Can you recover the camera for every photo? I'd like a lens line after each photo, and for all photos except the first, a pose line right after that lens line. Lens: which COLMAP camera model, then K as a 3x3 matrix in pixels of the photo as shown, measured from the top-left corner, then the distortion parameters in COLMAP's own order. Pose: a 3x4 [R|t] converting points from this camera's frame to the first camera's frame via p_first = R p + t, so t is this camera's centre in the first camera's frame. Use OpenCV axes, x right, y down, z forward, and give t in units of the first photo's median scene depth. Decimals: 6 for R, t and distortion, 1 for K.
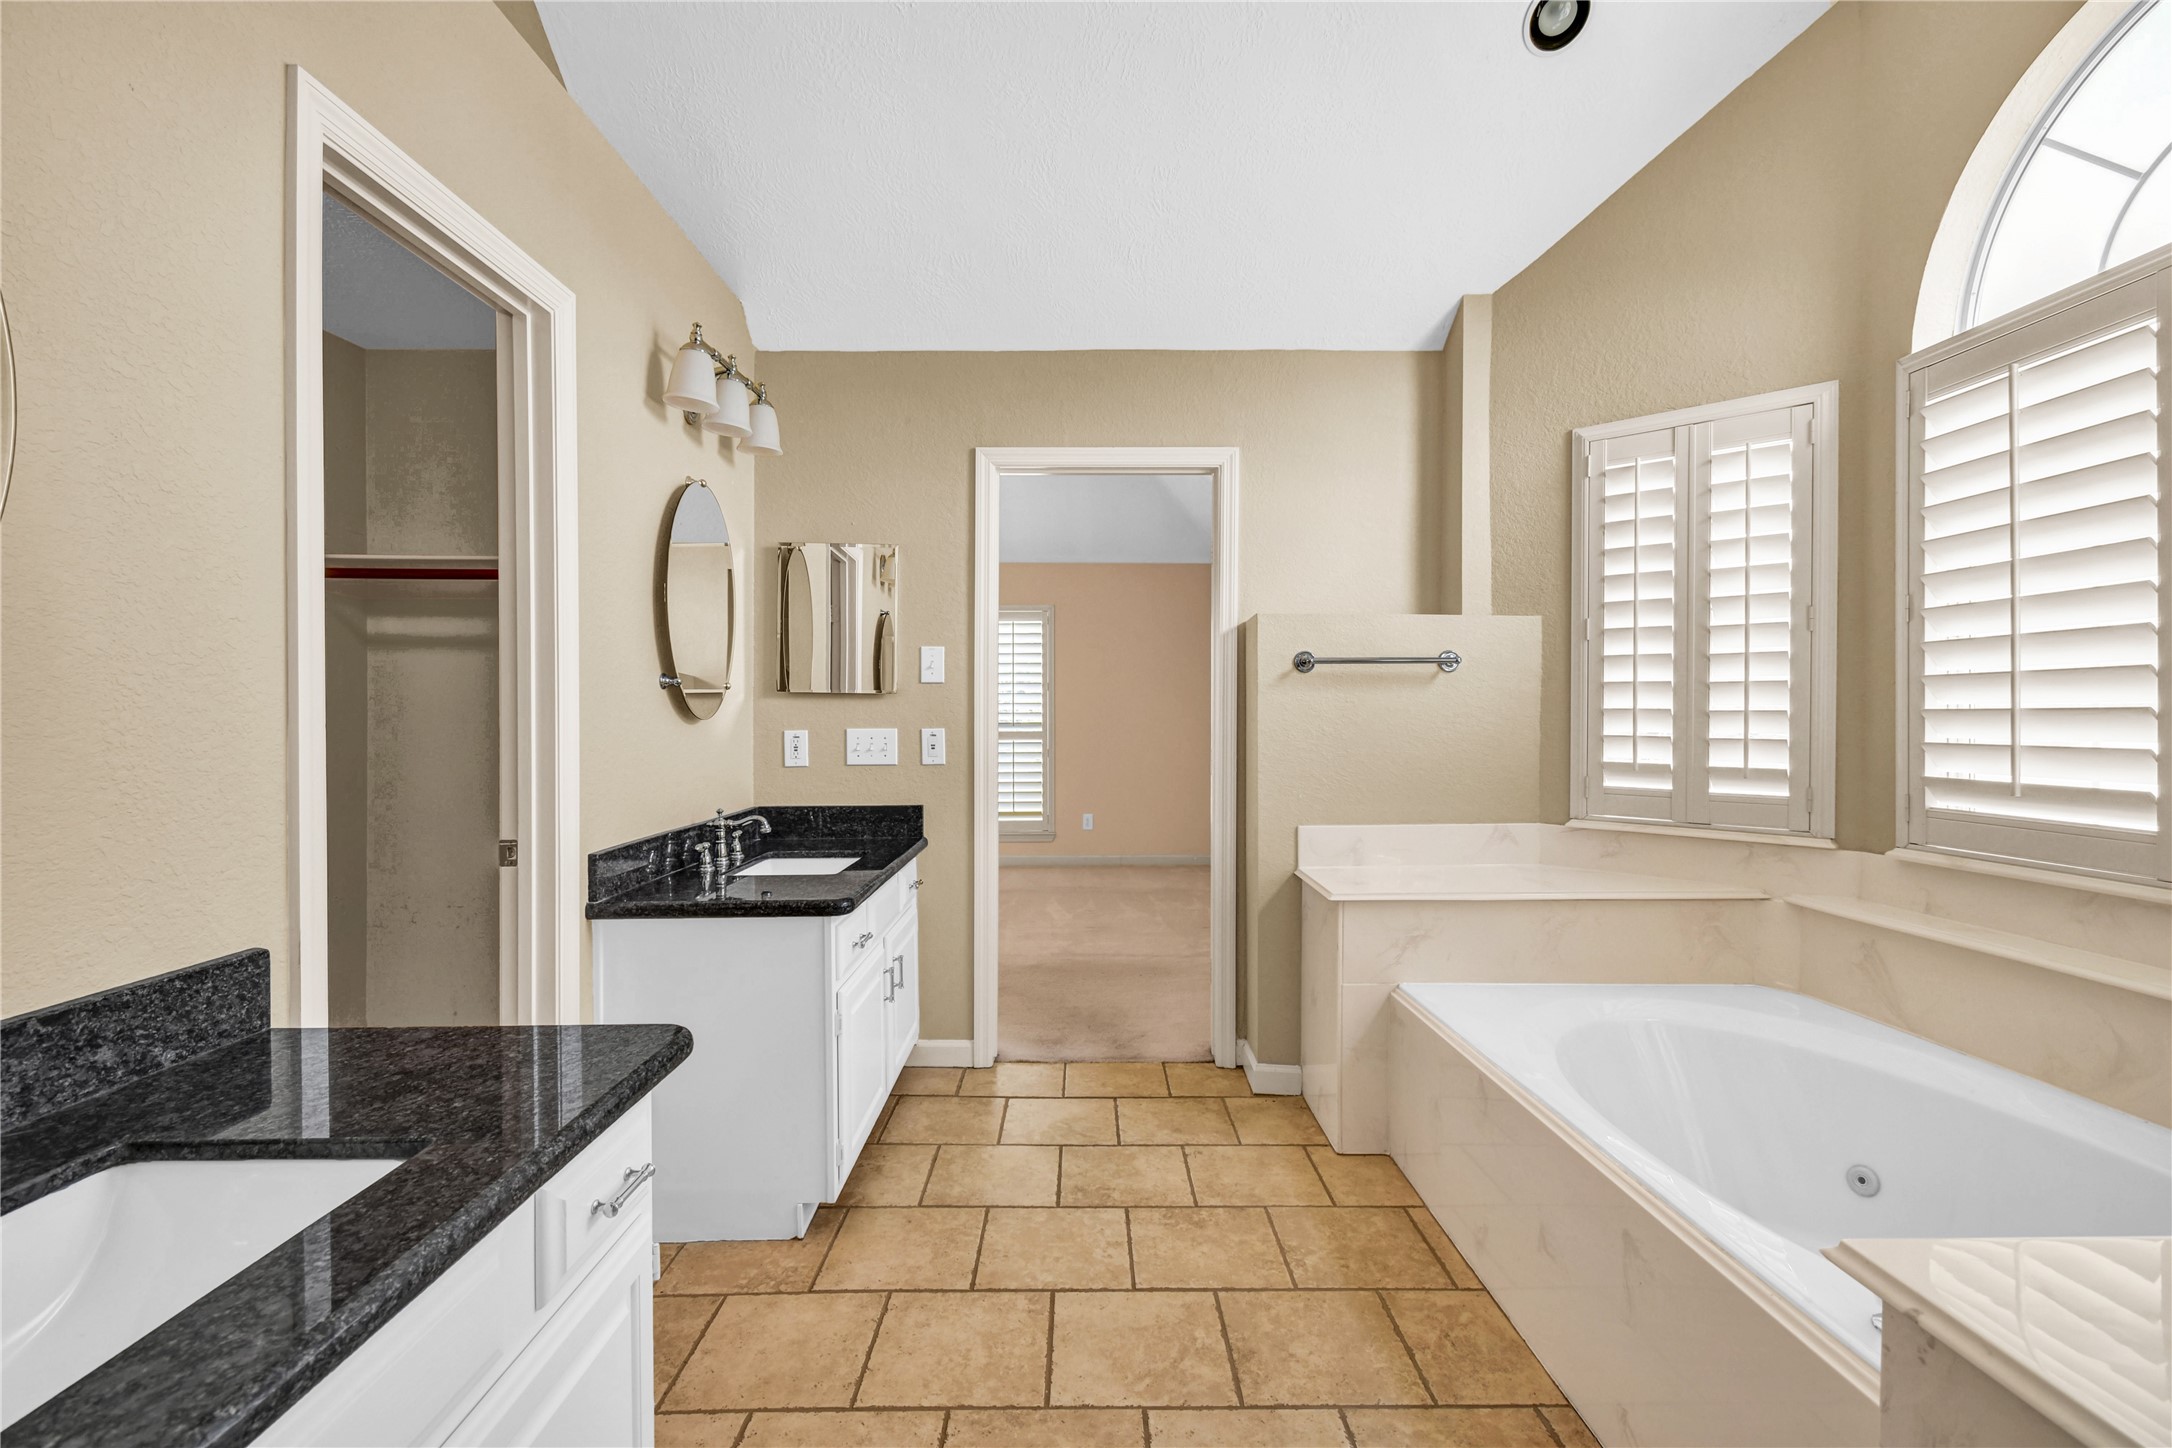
lens RADIAL K [[969.8, 0, 1067.2], [0, 969.8, 716.5], [0, 0, 1]] dist [0.002467, 0.001211]
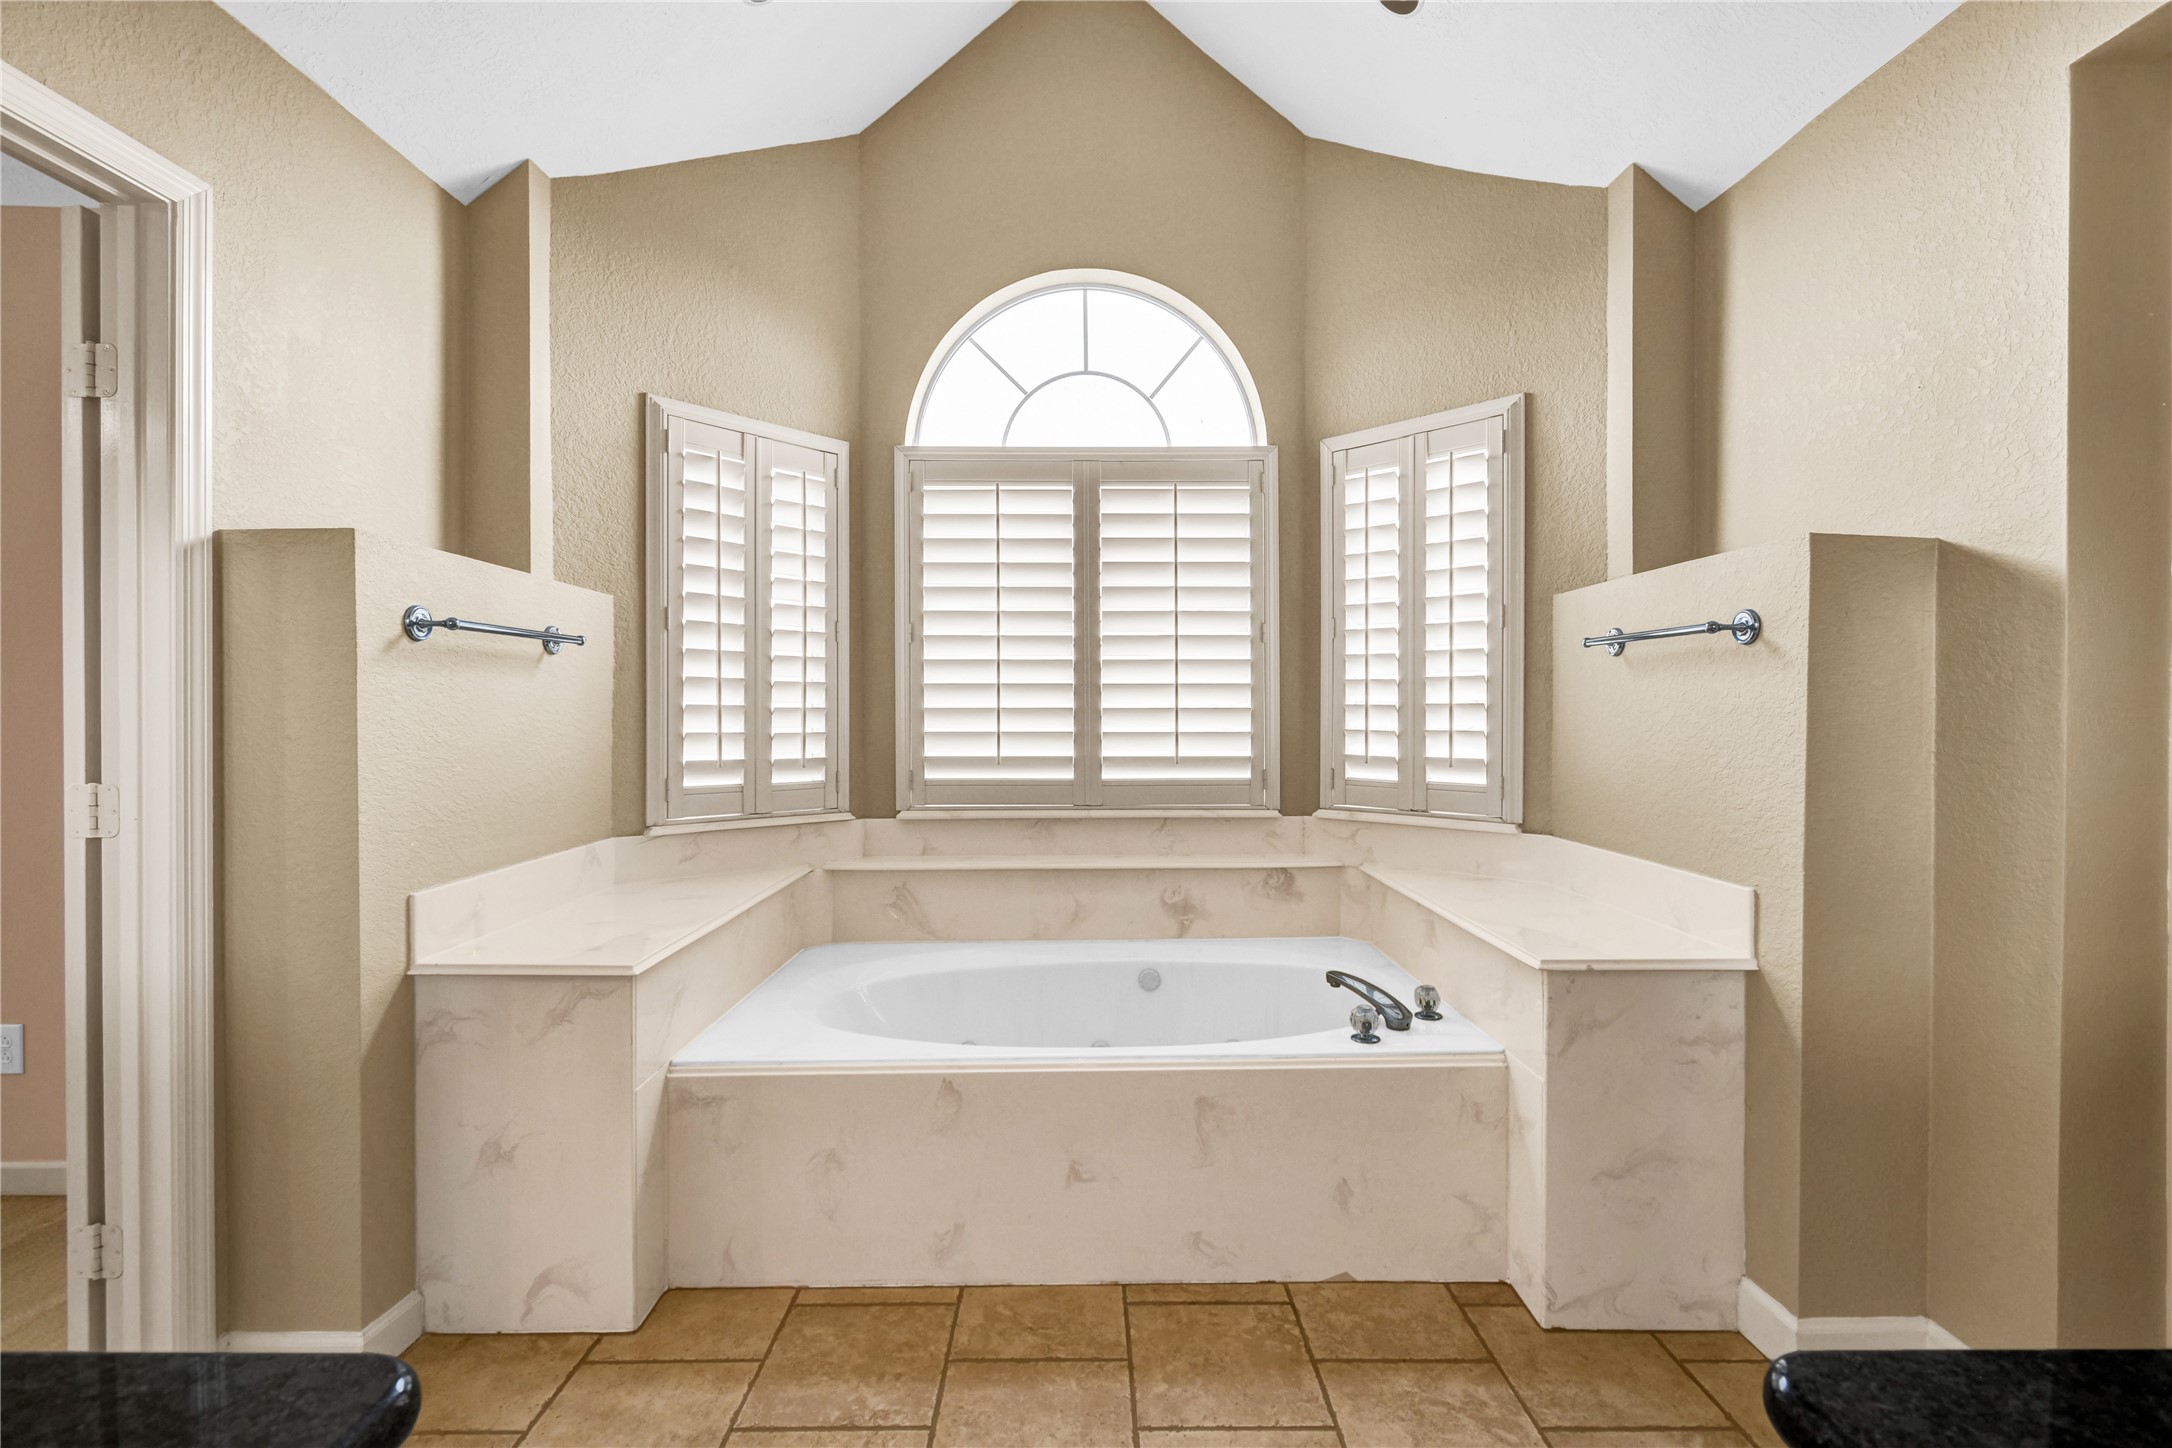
lens RADIAL K [[969.8, 0, 1089.8], [0, 969.8, 721.9], [0, 0, 1]] dist [0.002467, 0.001211]
pose [[-0.023359, -0.008563, 0.999690, -0.457613], [0.000783, 0.999963, 0.008583, 0.000704], [-0.999727, 0.000983, -0.023352, 0.723033]]
